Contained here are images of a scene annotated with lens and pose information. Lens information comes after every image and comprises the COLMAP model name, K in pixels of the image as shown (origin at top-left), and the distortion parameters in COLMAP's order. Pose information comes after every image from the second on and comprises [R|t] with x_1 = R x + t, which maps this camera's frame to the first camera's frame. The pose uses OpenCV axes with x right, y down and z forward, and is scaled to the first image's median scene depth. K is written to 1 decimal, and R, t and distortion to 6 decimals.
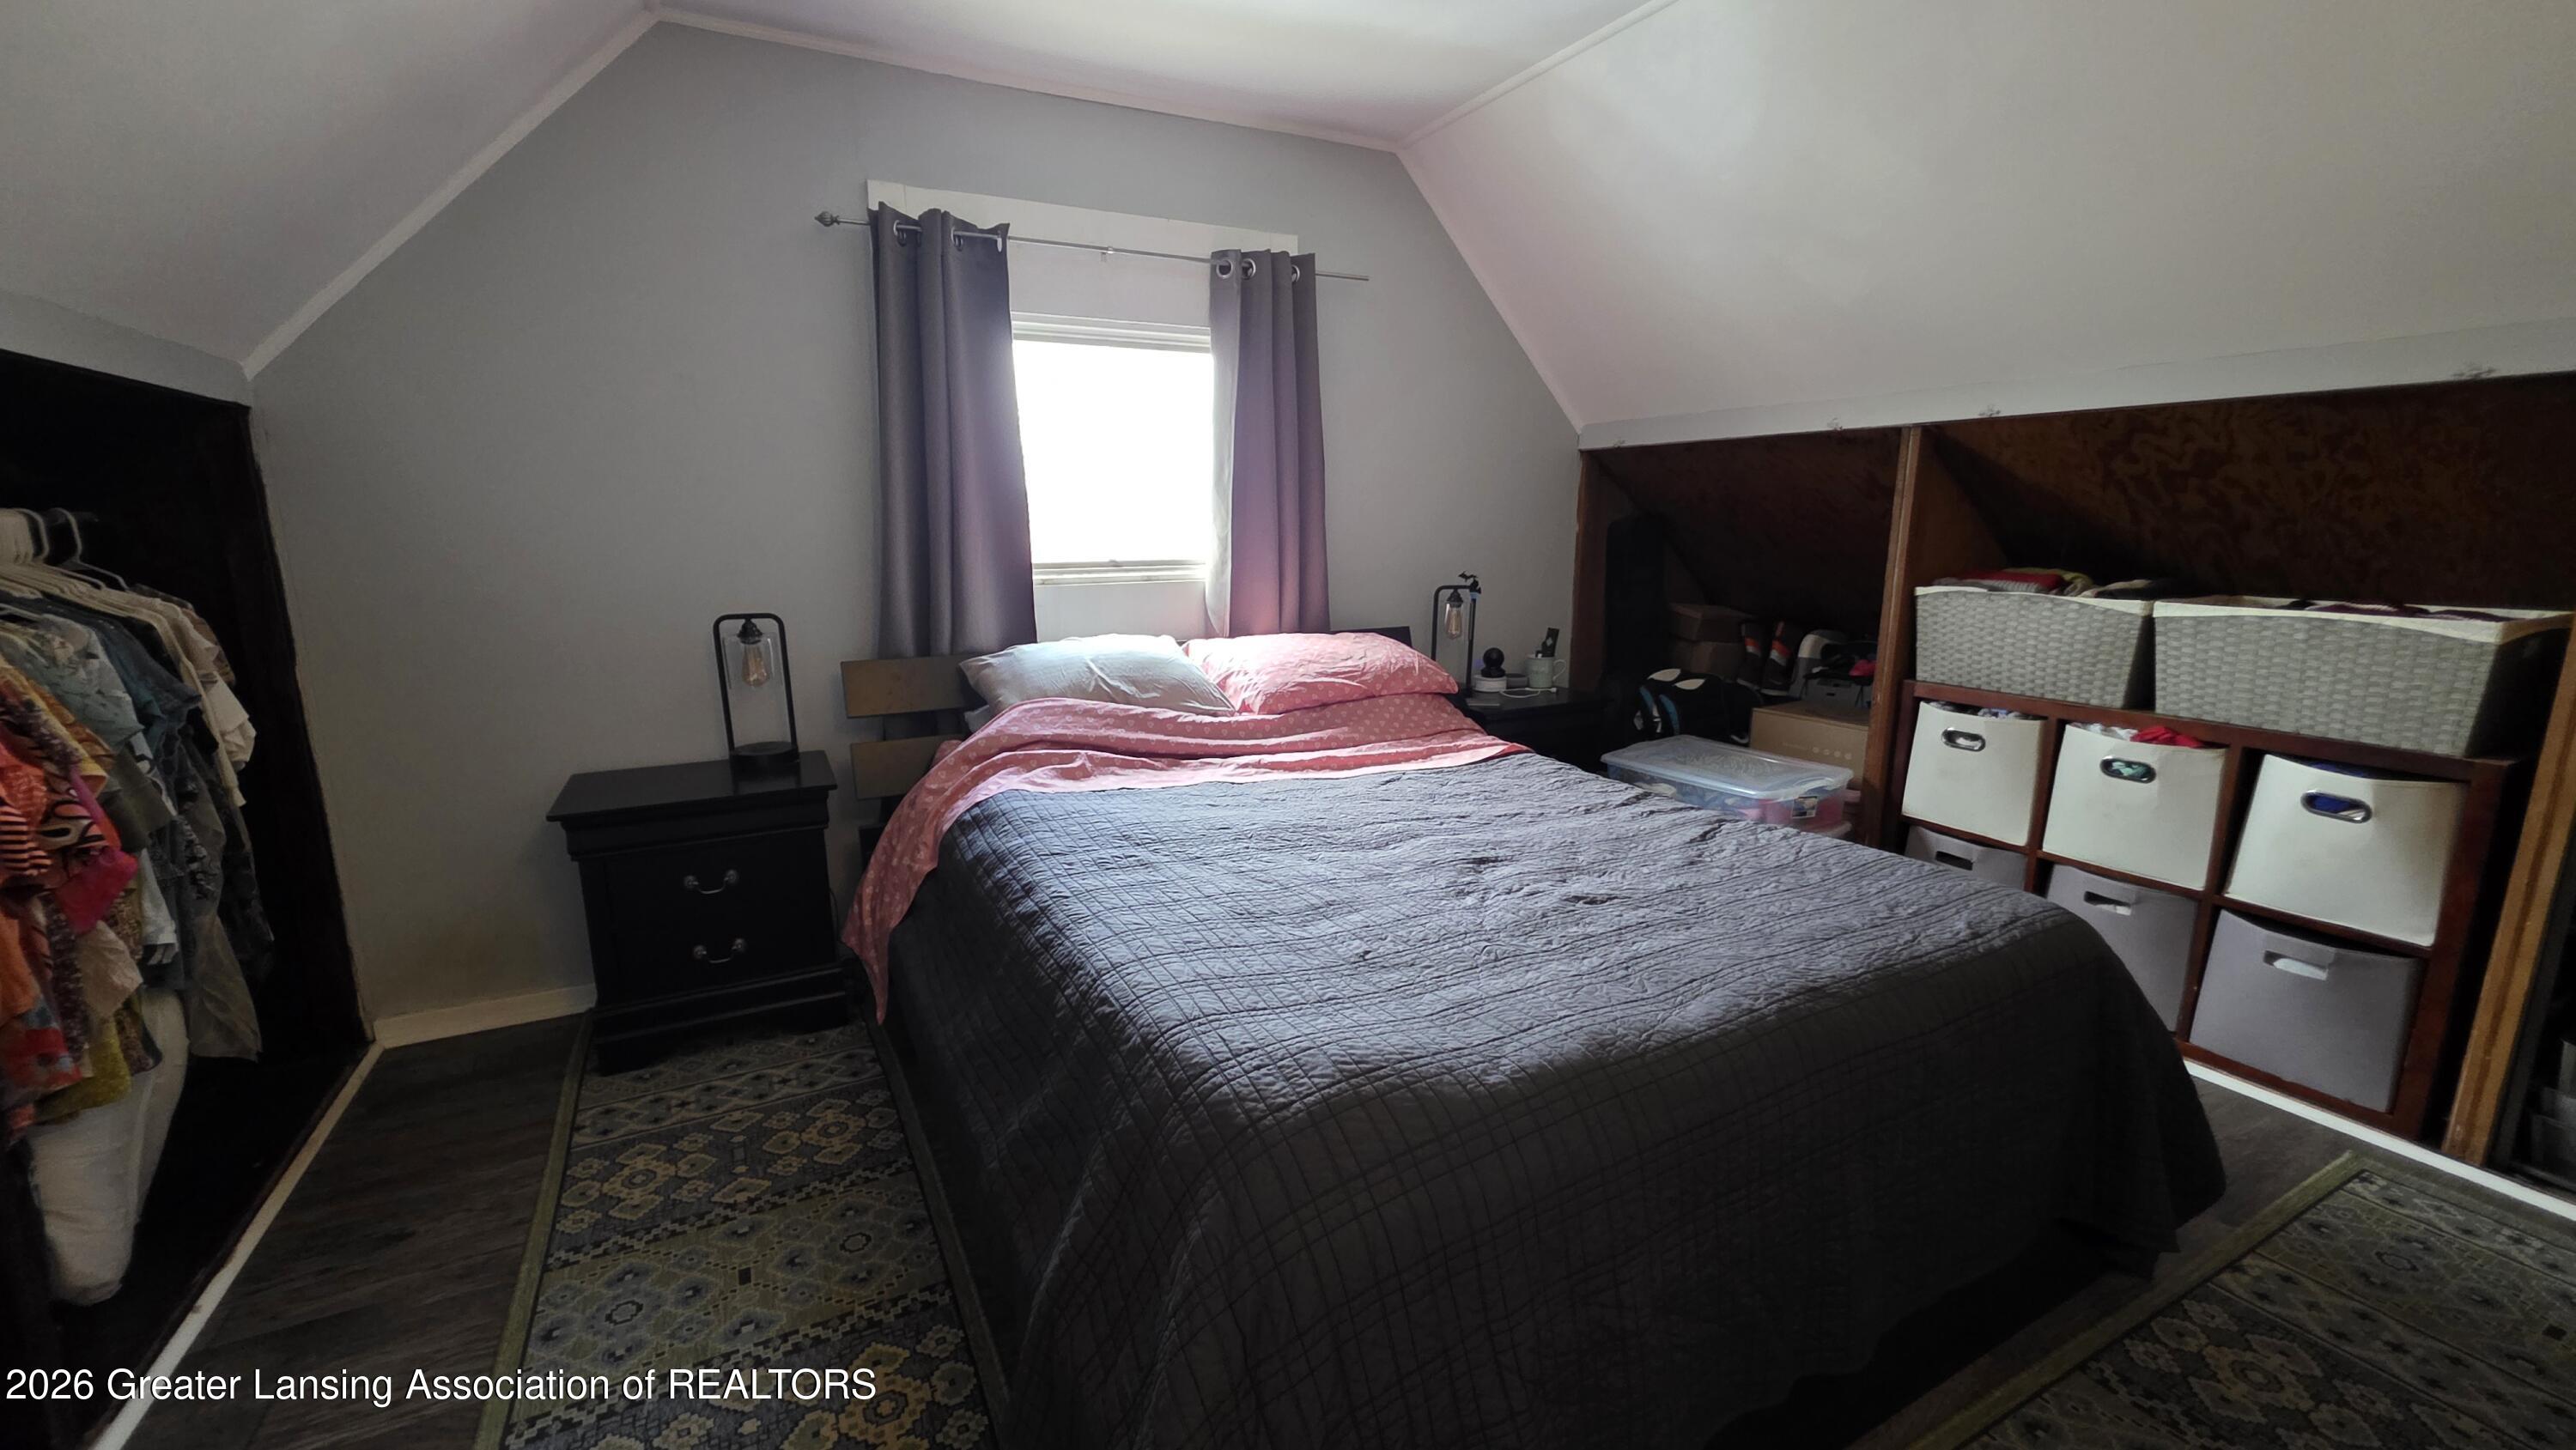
lens RADIAL K [[1041.2, 0, 1278.2], [0, 1041.2, 721.4], [0, 0, 1]] dist [0.000158, -0.000258]
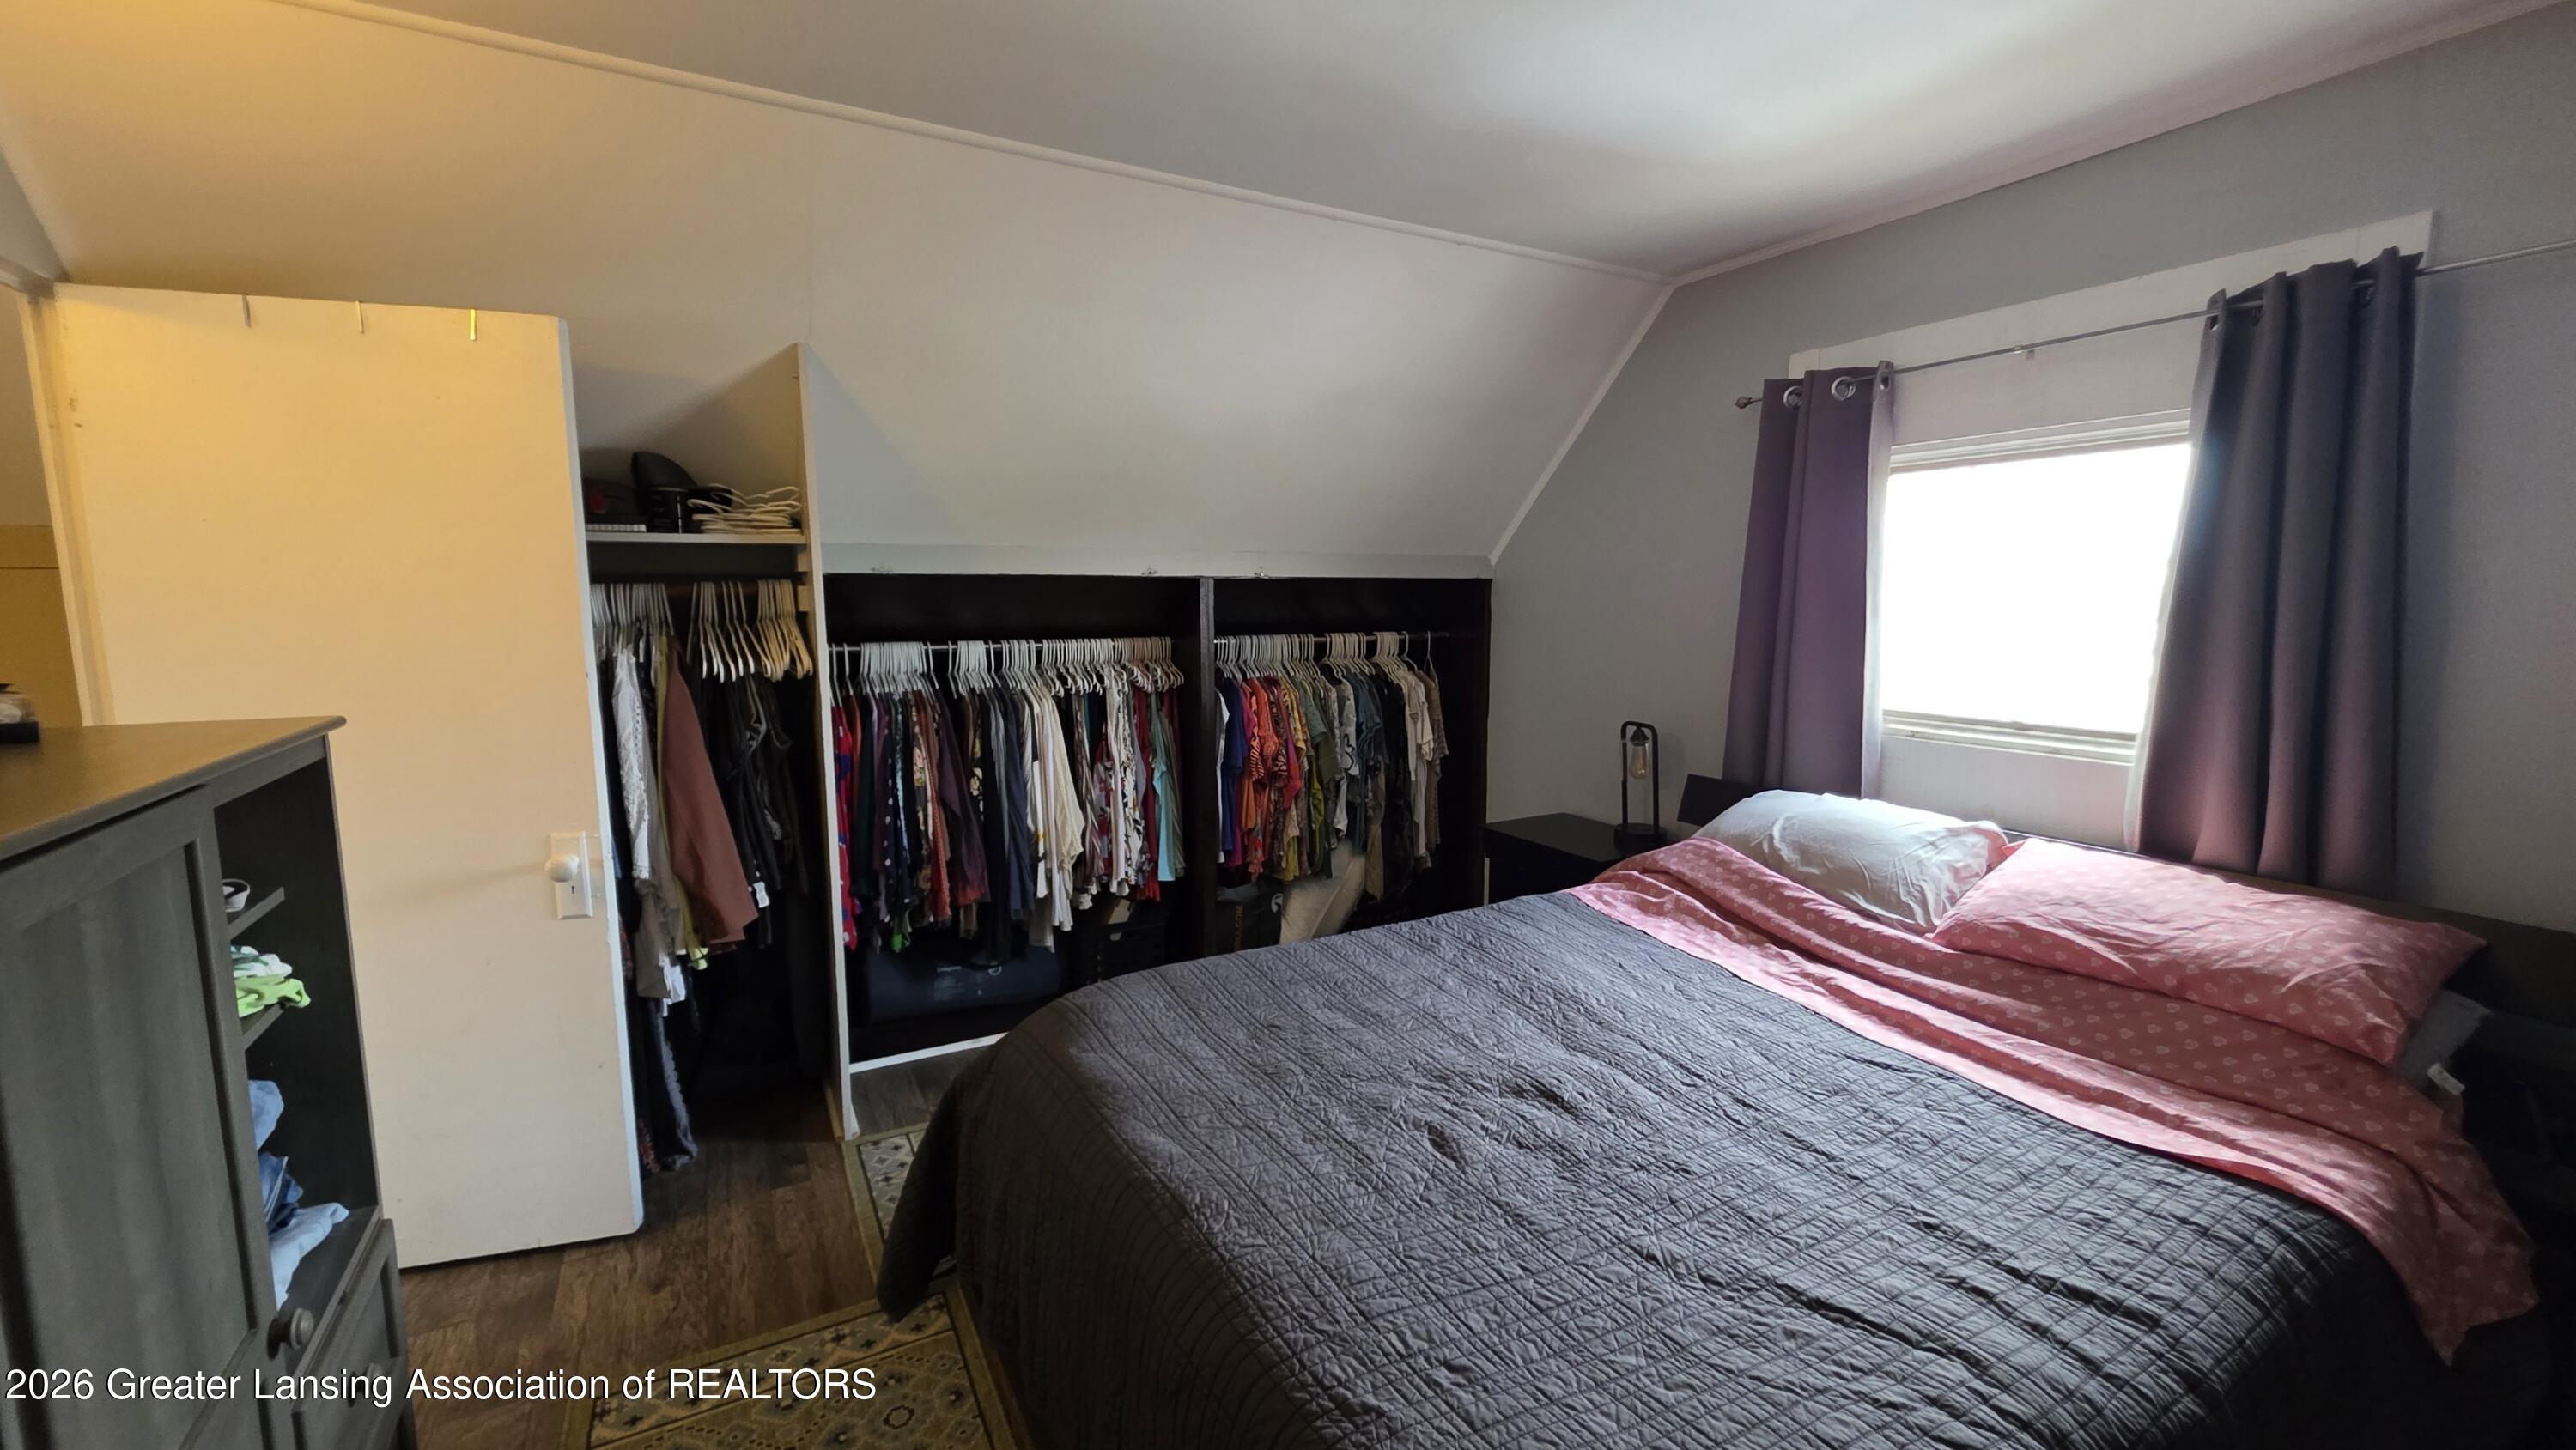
lens RADIAL K [[1041.2, 0, 1278.2], [0, 1041.2, 721.4], [0, 0, 1]] dist [0.000158, -0.000258]
pose [[0.014590, 0.126905, -0.991808, 0.794611], [-0.190677, 0.974064, 0.121829, -0.183810], [0.981544, 0.187338, 0.038409, 0.531022]]
